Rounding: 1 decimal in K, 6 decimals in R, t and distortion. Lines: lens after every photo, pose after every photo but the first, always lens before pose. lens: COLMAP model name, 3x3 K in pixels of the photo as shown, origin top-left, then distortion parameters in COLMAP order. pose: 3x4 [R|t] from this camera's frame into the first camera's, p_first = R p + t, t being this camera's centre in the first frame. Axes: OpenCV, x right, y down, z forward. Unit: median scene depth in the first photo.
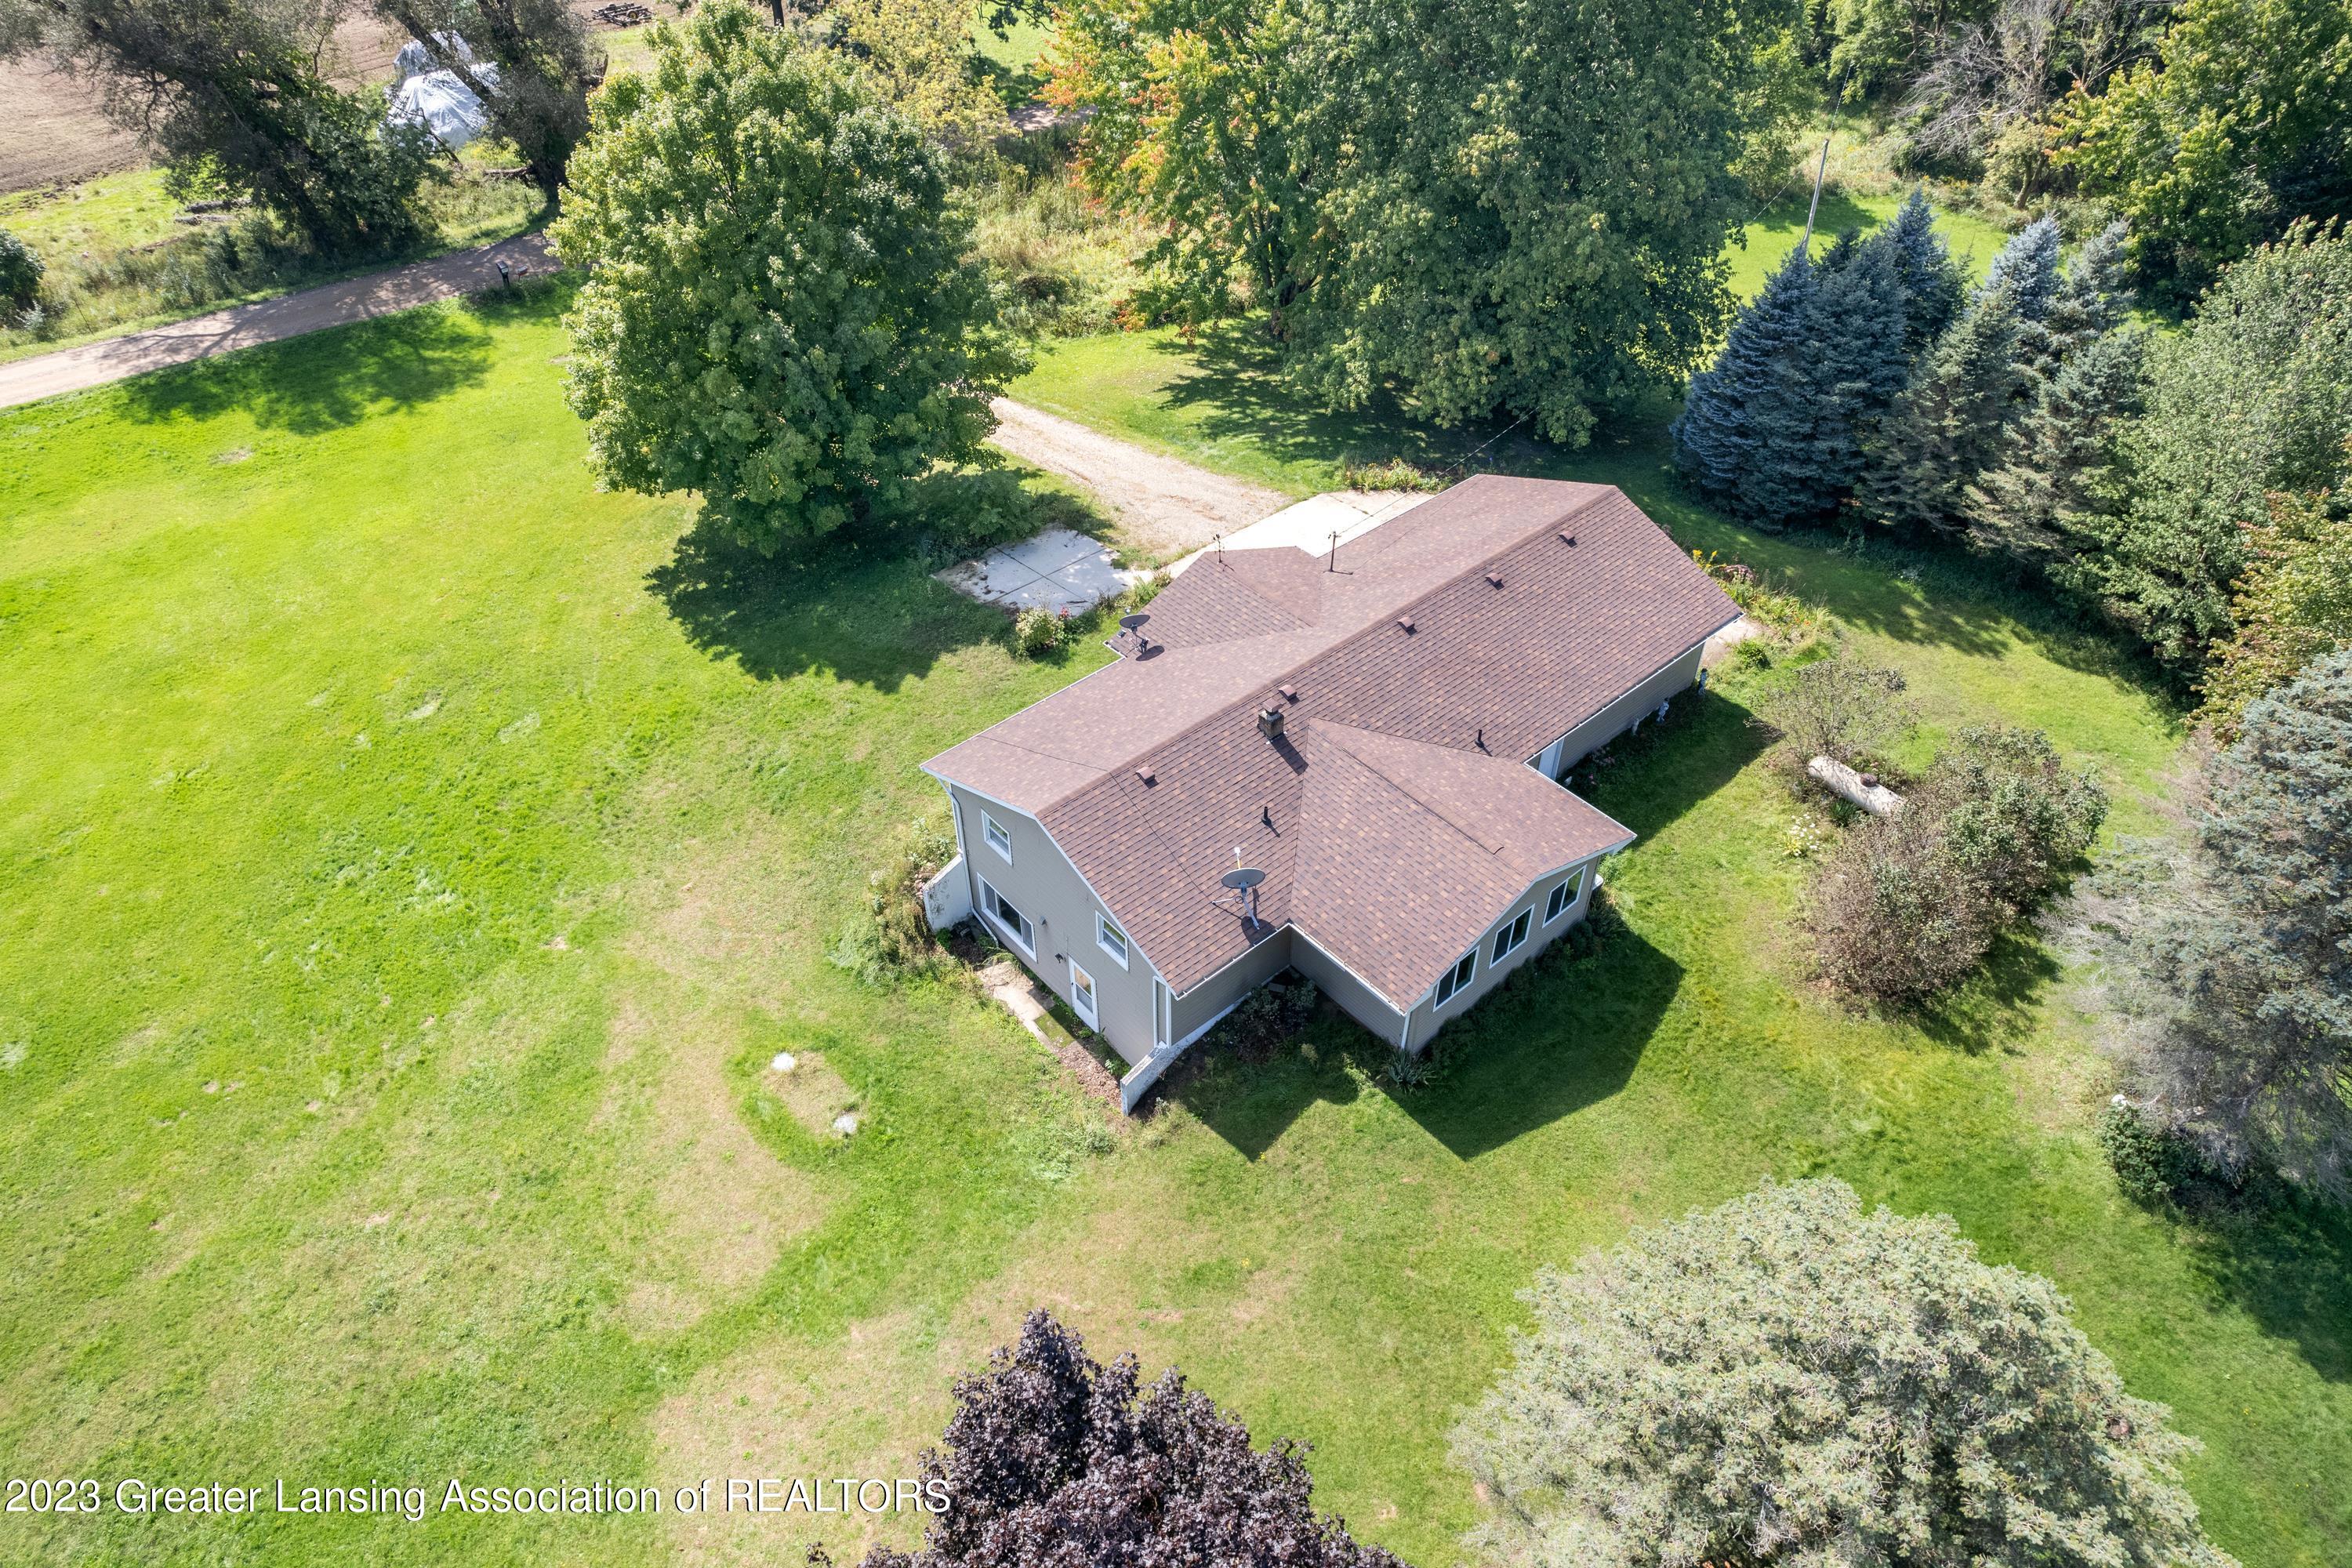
lens RADIAL K [[1497.1, 0, 1188.0], [0, 1497.1, 795.6], [0, 0, 1]] dist [-0.070556, 0.056846]
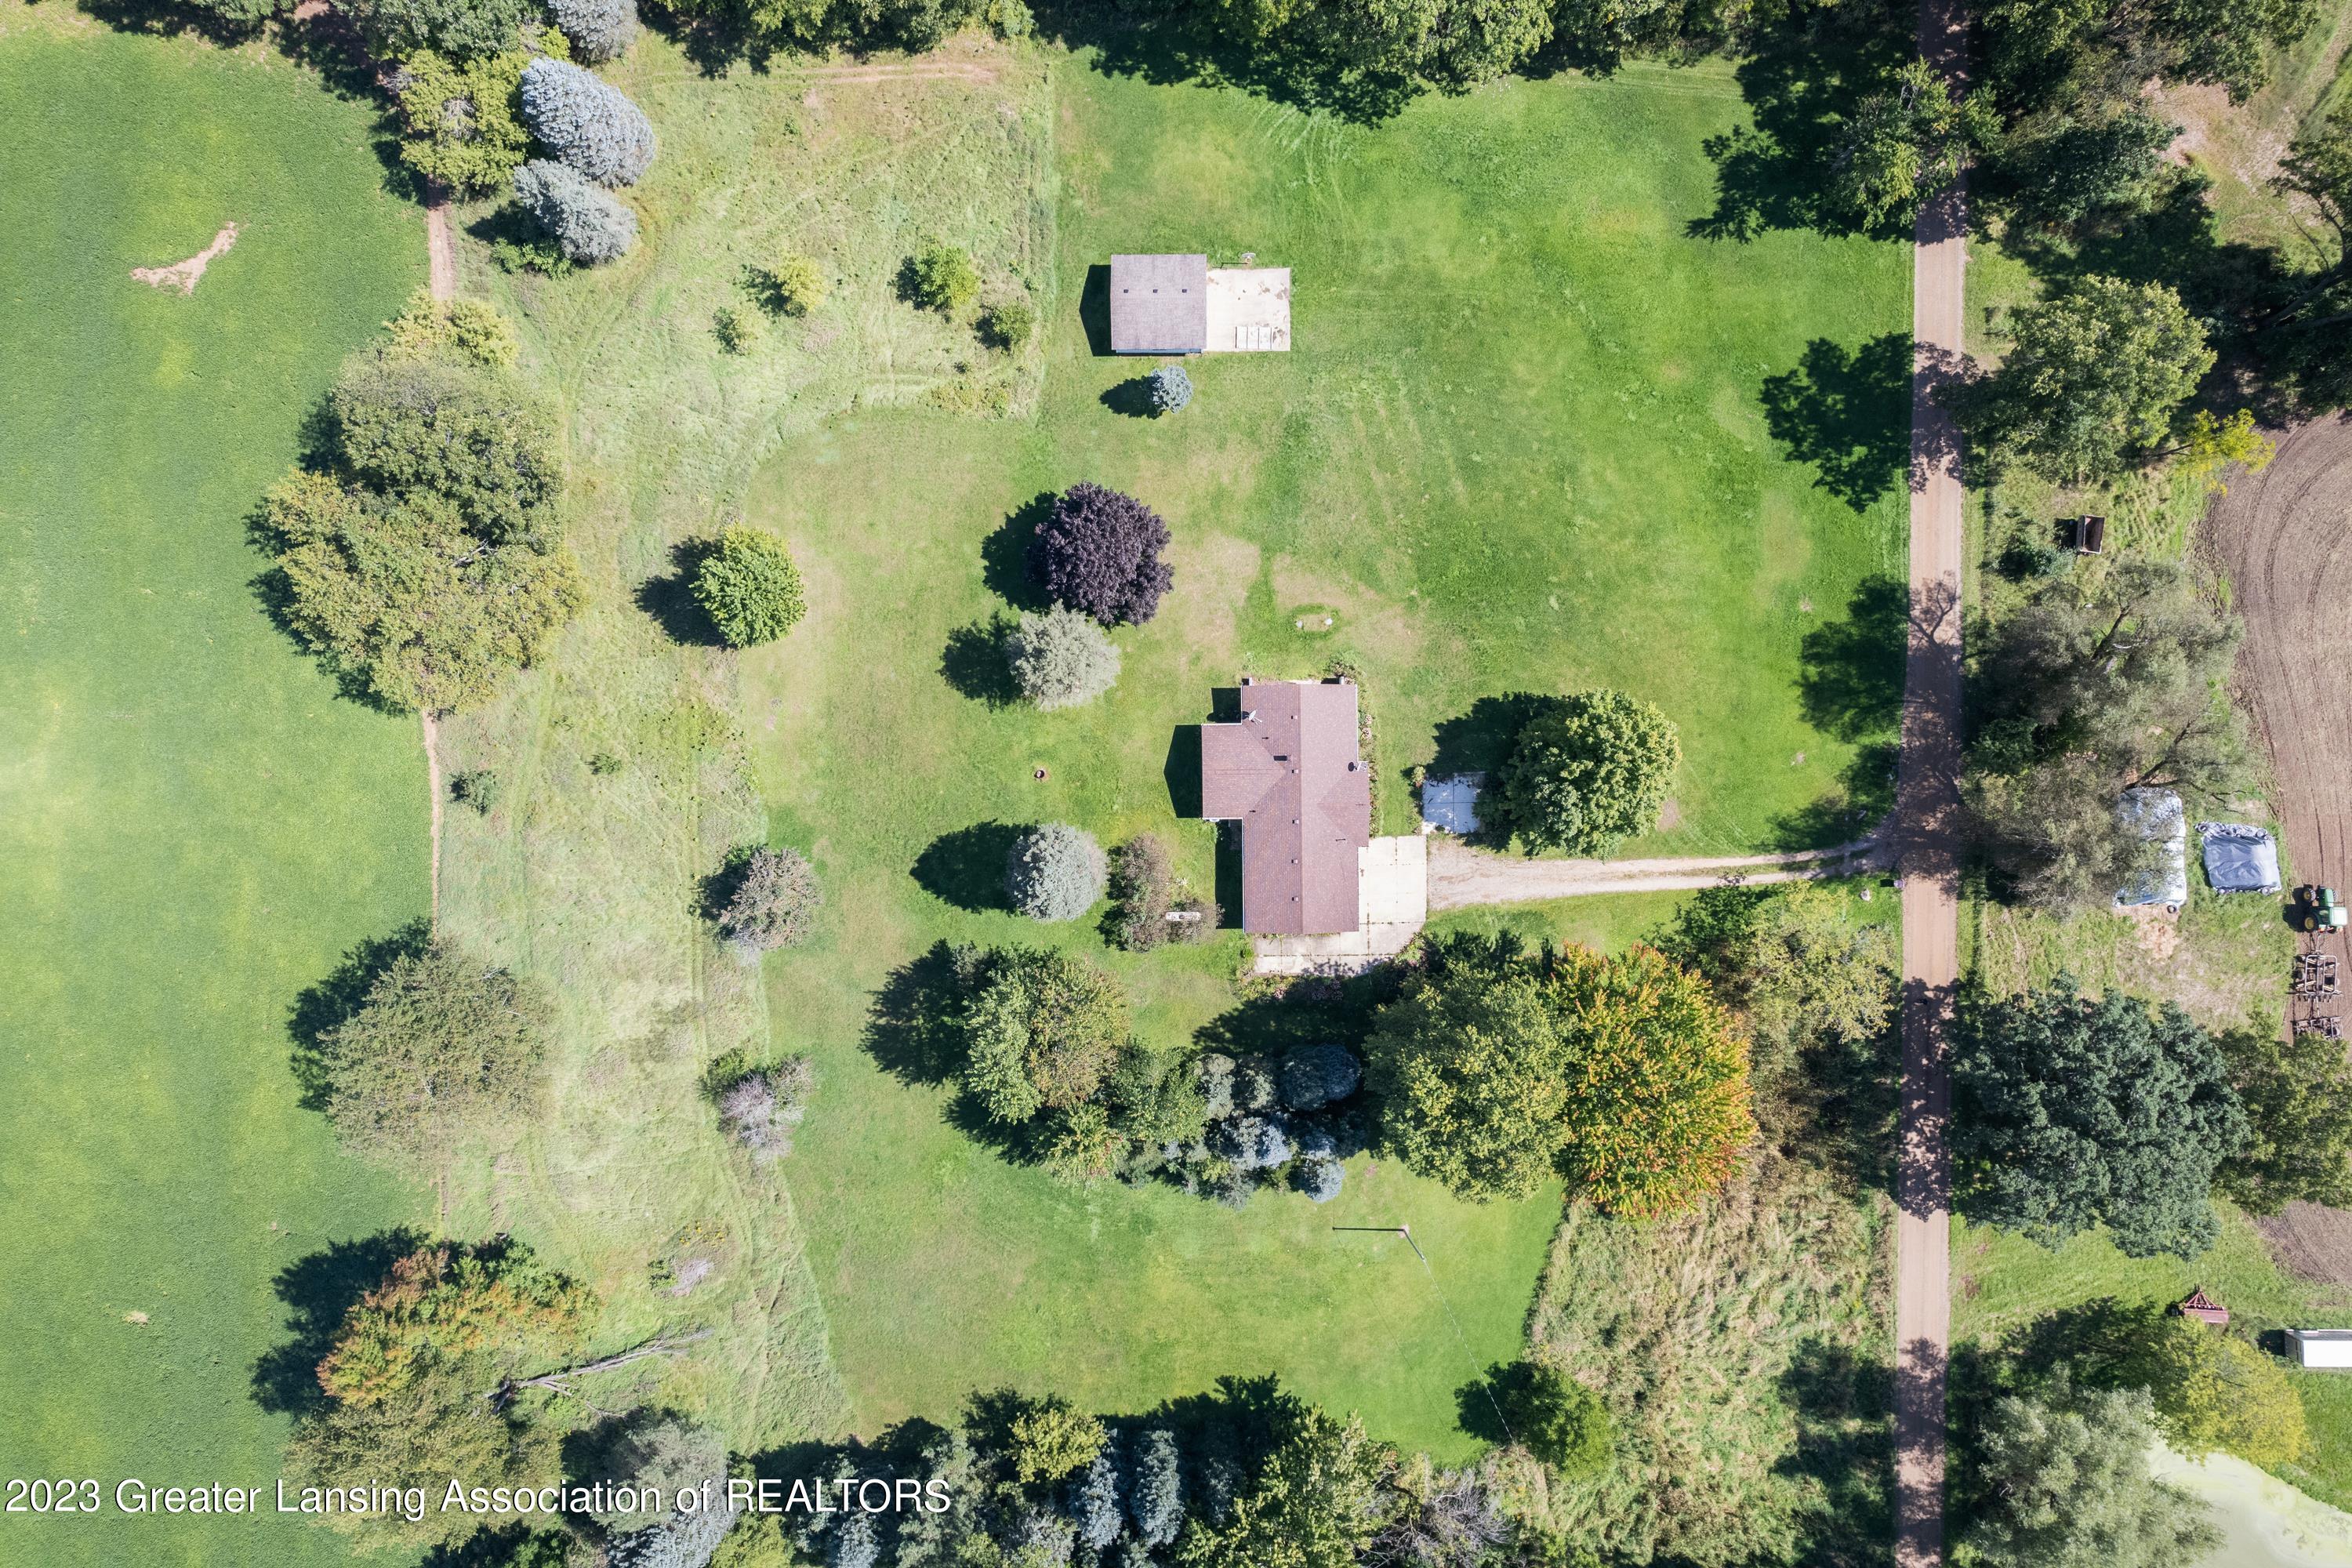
lens RADIAL K [[1497.1, 0, 1181.3], [0, 1497.1, 778.2], [0, 0, 1]] dist [-0.070556, 0.056846]
pose [[-0.652160, 0.758082, 0.000395, 0.194400], [-0.510206, -0.439303, 0.739393, -1.944476], [0.560694, 0.482001, 0.673274, -1.141877]]
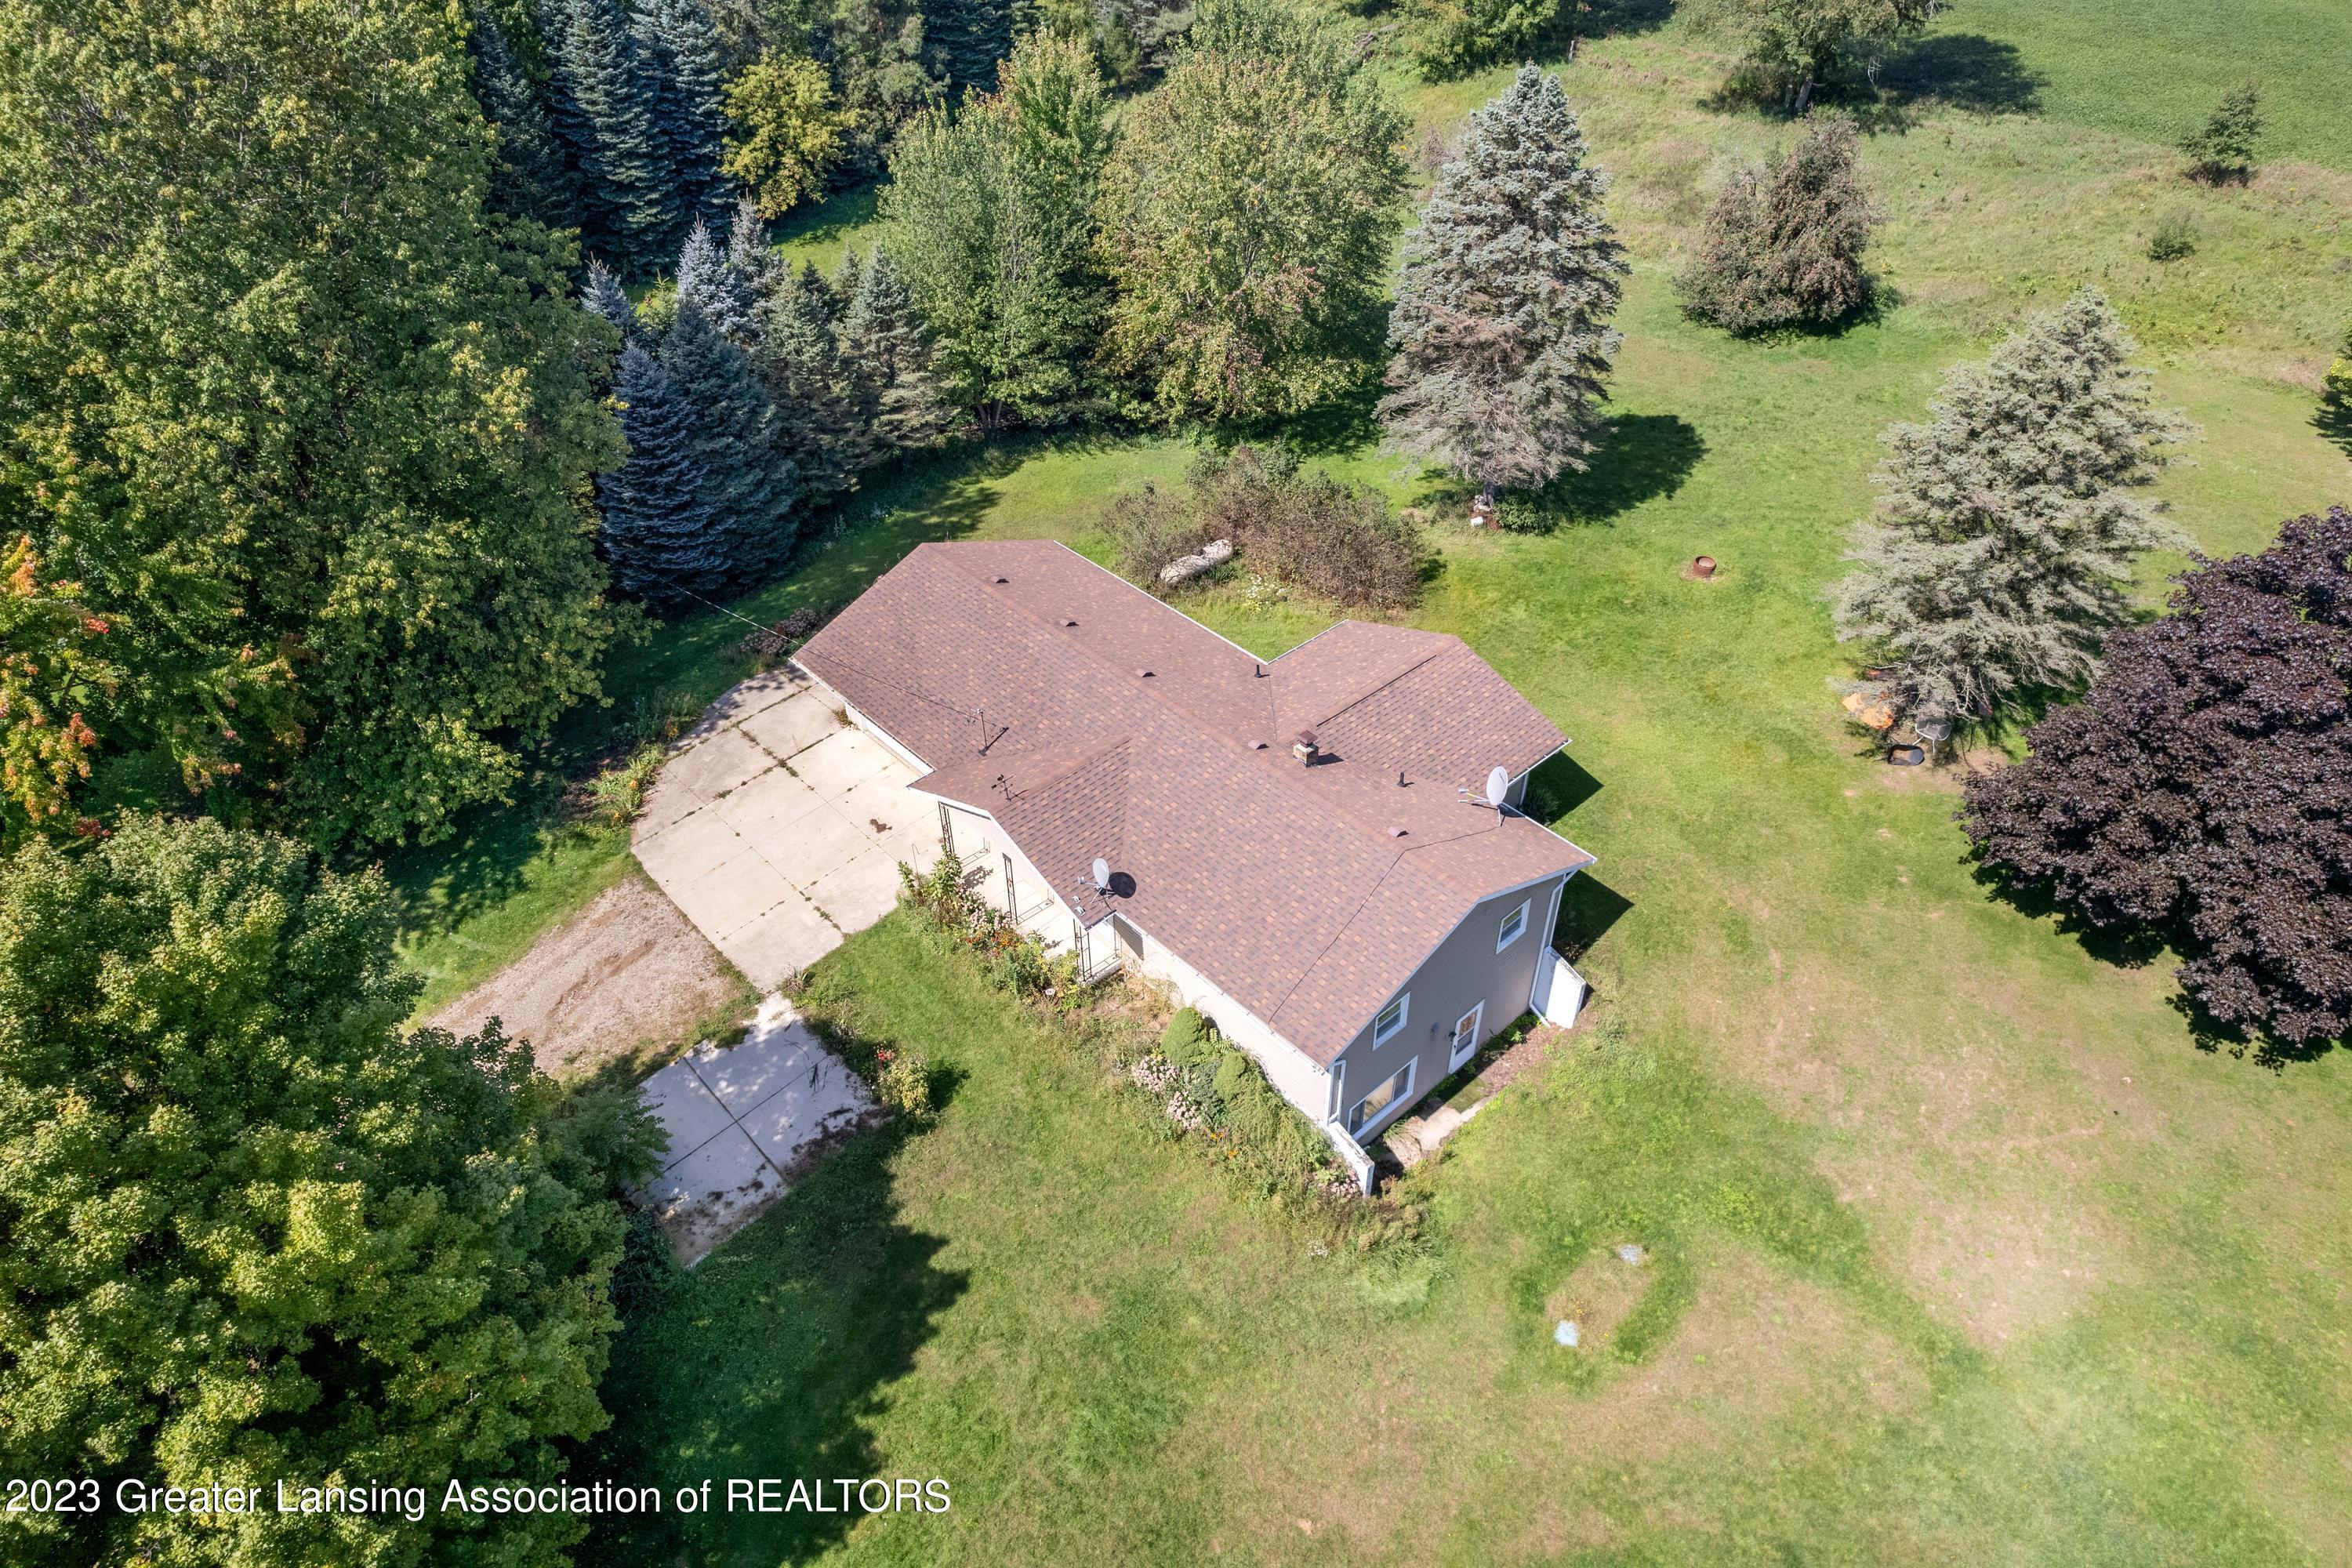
lens RADIAL K [[1497.1, 0, 1190.2], [0, 1497.1, 791.8], [0, 0, 1]] dist [-0.070556, 0.056846]
pose [[-0.029522, -0.638112, 0.769378, -0.575190], [0.681432, 0.550278, 0.482540, -0.449044], [-0.731286, 0.538524, 0.418584, 0.486322]]
